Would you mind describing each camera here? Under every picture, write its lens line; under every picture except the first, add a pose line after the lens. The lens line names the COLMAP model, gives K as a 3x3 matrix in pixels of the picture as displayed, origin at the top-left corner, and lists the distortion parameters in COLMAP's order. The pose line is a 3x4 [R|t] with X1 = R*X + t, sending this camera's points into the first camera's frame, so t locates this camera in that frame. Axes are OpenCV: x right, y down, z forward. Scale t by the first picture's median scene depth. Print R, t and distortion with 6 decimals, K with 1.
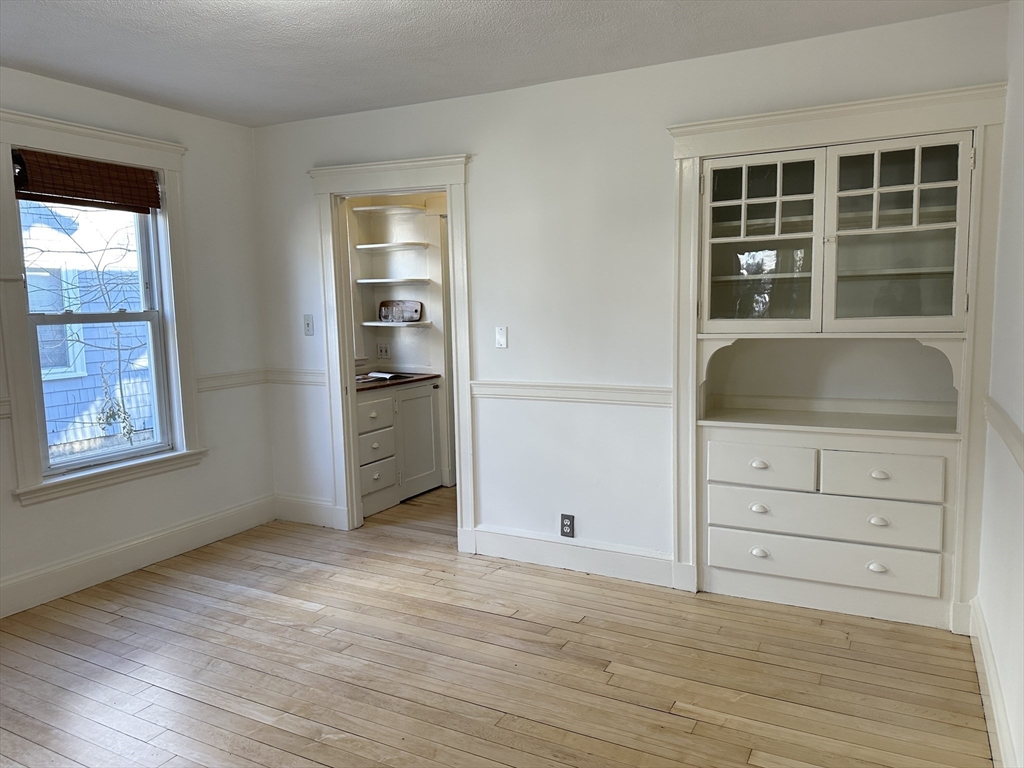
lens RADIAL K [[733.7, 0, 501.6], [0, 733.7, 390.2], [0, 0, 1]] dist [0.100179, -0.139751]
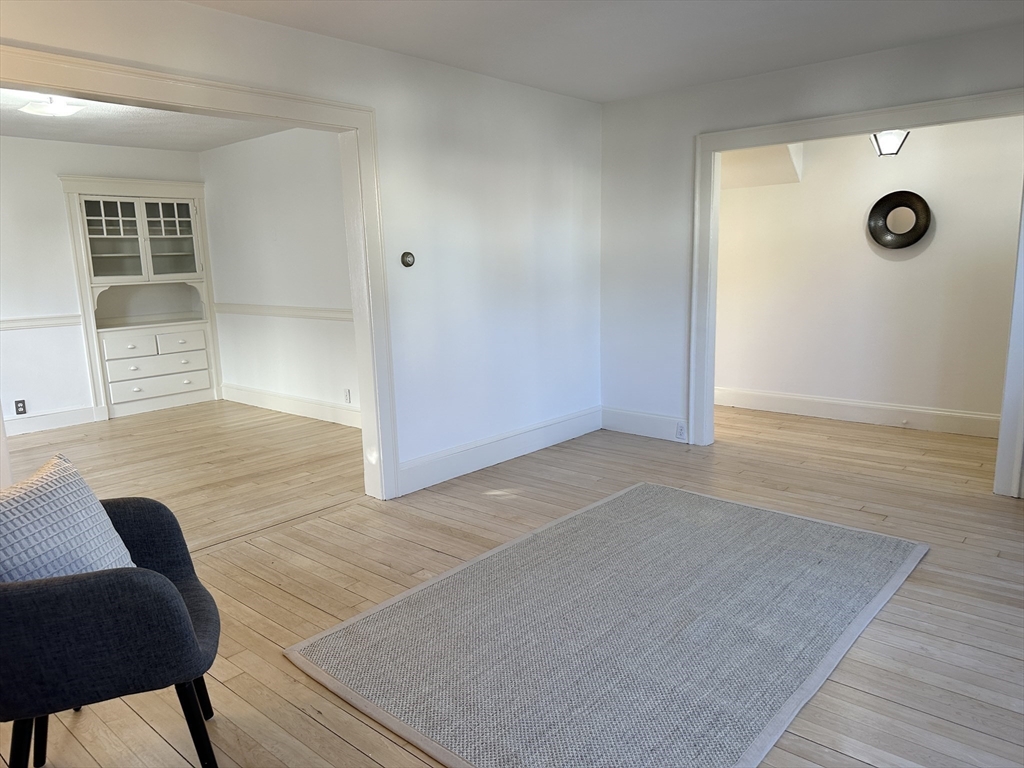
lens RADIAL K [[720.5, 0, 518.3], [0, 720.5, 390.2], [0, 0, 1]] dist [-0.003985, -0.006719]
pose [[0.220960, -0.164979, 0.961228, -1.161276], [0.135160, 0.981258, 0.137347, 0.076795], [-0.965872, 0.099572, 0.239118, -0.434207]]
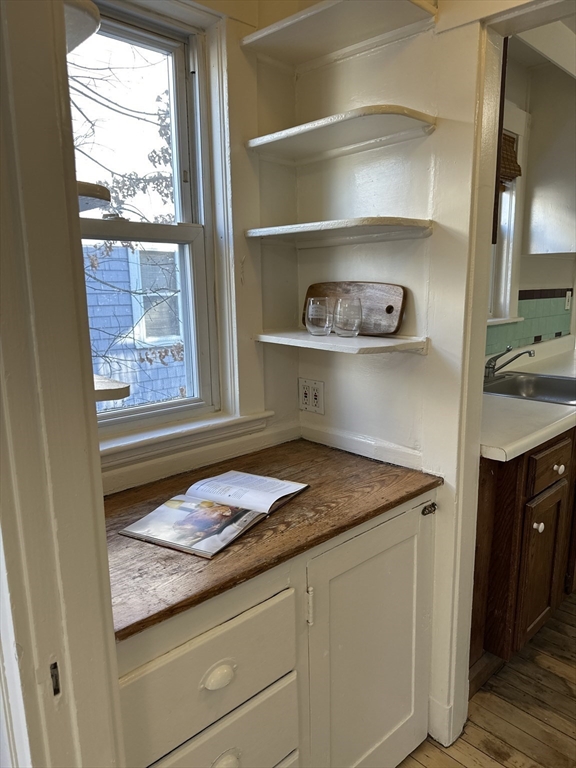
lens RADIAL K [[542.0, 0, 288.4], [0, 542.0, 394.5], [0, 0, 1]] dist [0.104795, -0.127671]
pose [[0.952785, 0.066831, -0.296199, -0.110220], [-0.042202, 0.995156, 0.088785, -0.120617], [0.300698, -0.072092, 0.950991, 0.987746]]
